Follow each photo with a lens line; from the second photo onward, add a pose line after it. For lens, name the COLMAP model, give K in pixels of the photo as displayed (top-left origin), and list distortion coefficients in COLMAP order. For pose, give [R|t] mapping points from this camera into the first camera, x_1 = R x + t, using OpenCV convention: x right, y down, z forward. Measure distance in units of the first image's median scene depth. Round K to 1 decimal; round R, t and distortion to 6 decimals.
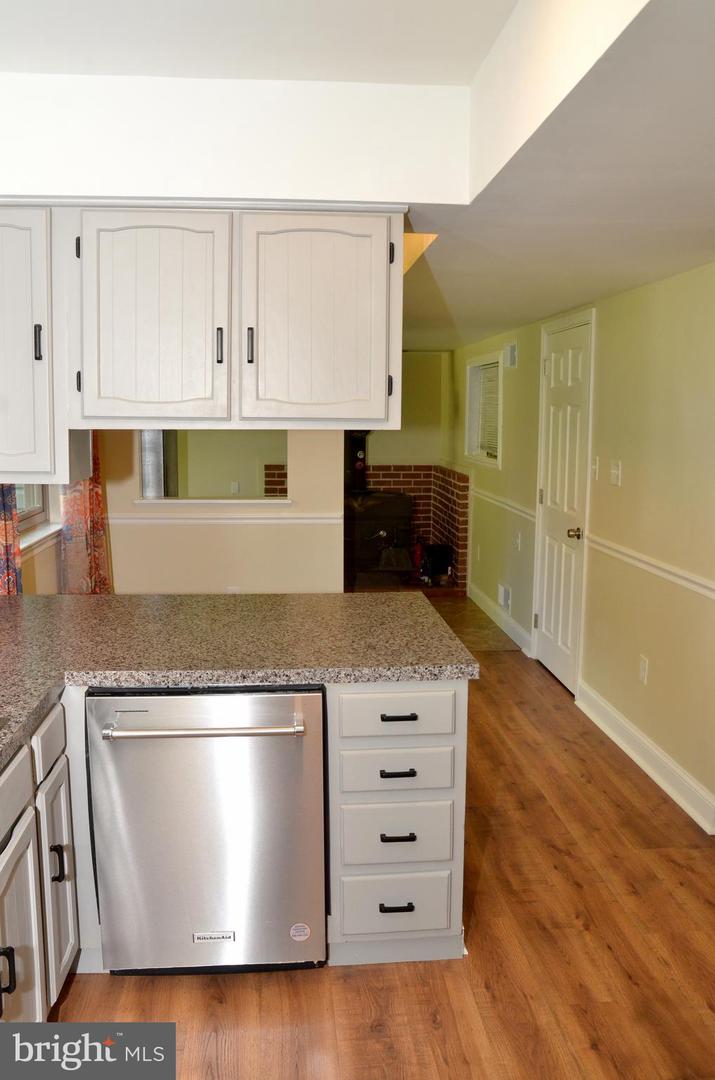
lens RADIAL K [[849.5, 0, 357.5], [0, 849.5, 540.0], [0, 0, 1]] dist [-0.180572, 0.185819]
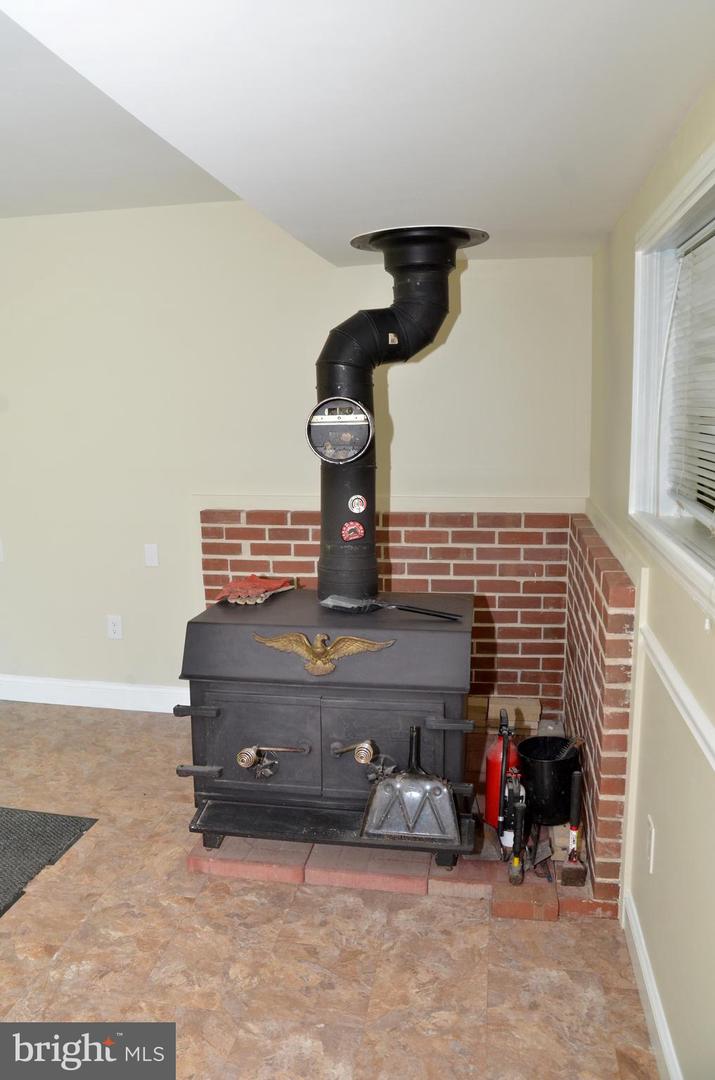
lens RADIAL K [[849.5, 0, 357.5], [0, 849.5, 540.0], [0, 0, 1]] dist [-0.180572, 0.185819]
pose [[0.967682, 0.018454, -0.251498, 0.092751], [-0.012491, 0.999602, 0.025284, -0.085306], [0.251865, -0.021326, 0.967527, 0.567528]]
